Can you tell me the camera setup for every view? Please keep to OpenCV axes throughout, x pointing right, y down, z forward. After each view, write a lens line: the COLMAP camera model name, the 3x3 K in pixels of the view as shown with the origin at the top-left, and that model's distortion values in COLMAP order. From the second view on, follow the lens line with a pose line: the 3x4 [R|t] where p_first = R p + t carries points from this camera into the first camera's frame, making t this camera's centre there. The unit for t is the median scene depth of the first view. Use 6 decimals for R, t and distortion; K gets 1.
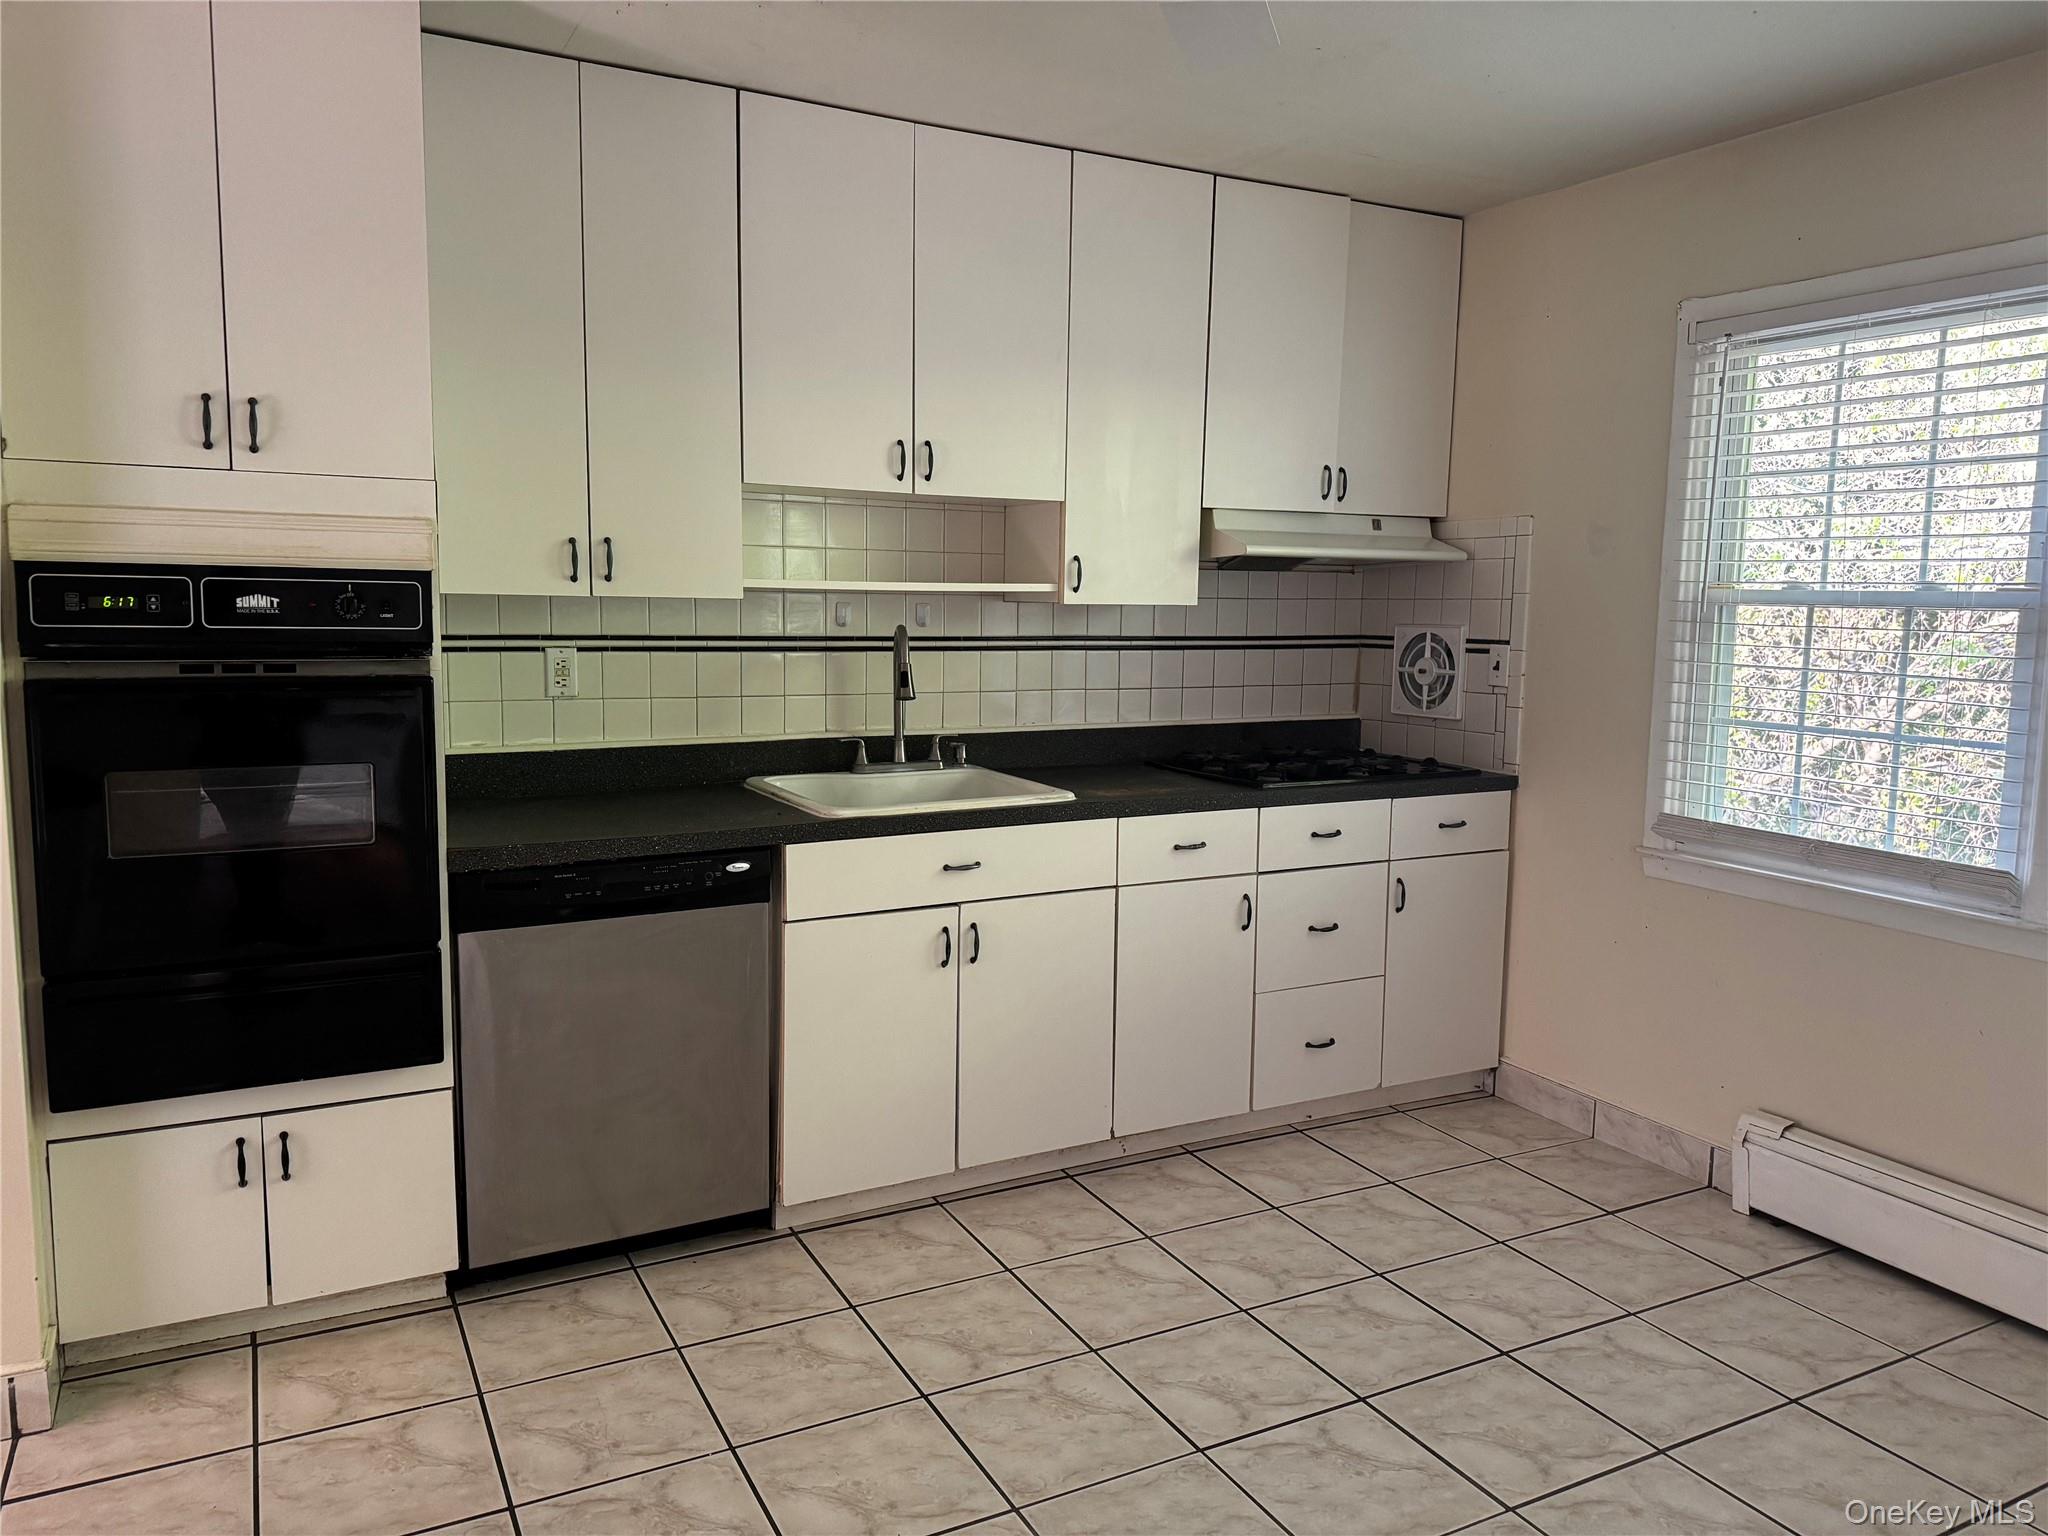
lens RADIAL K [[1408.8, 0, 1024.0], [0, 1408.8, 768.0], [0, 0, 1]] dist [0.000527, -0.001738]
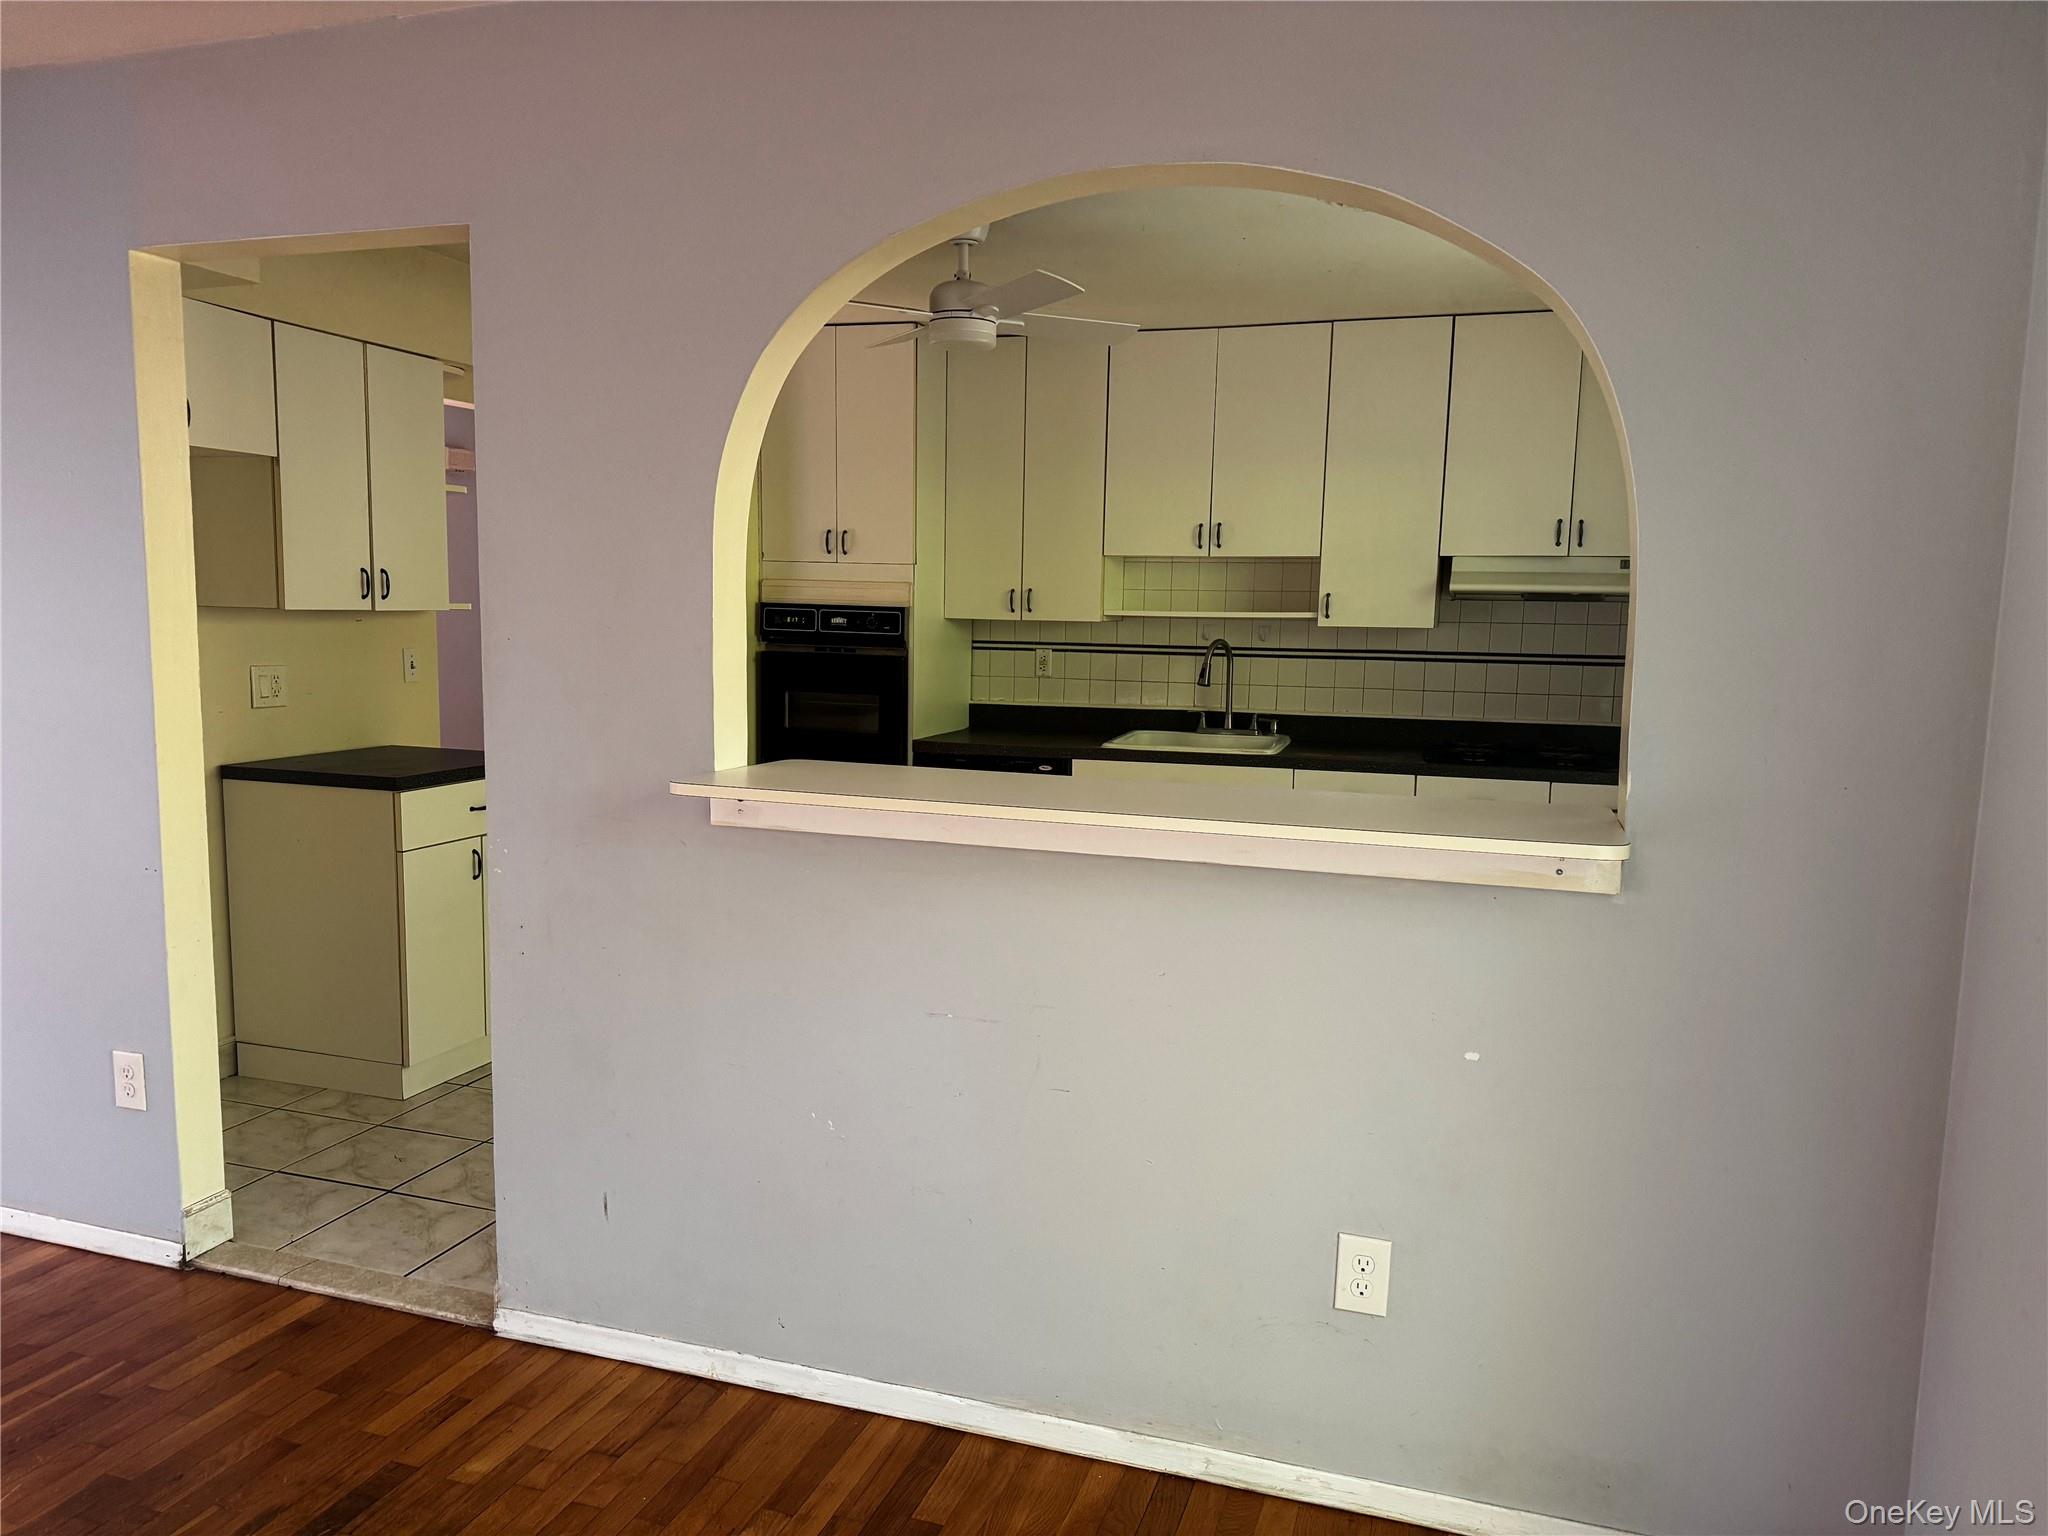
lens RADIAL K [[1435.9, 0, 1024.0], [0, 1435.9, 768.0], [0, 0, 1]] dist [0.009498, 0.000758]
pose [[0.679667, 0.075949, -0.729579, 0.960729], [-0.096609, 0.995229, 0.013604, 0.040887], [0.727131, 0.061237, 0.683762, -0.244283]]
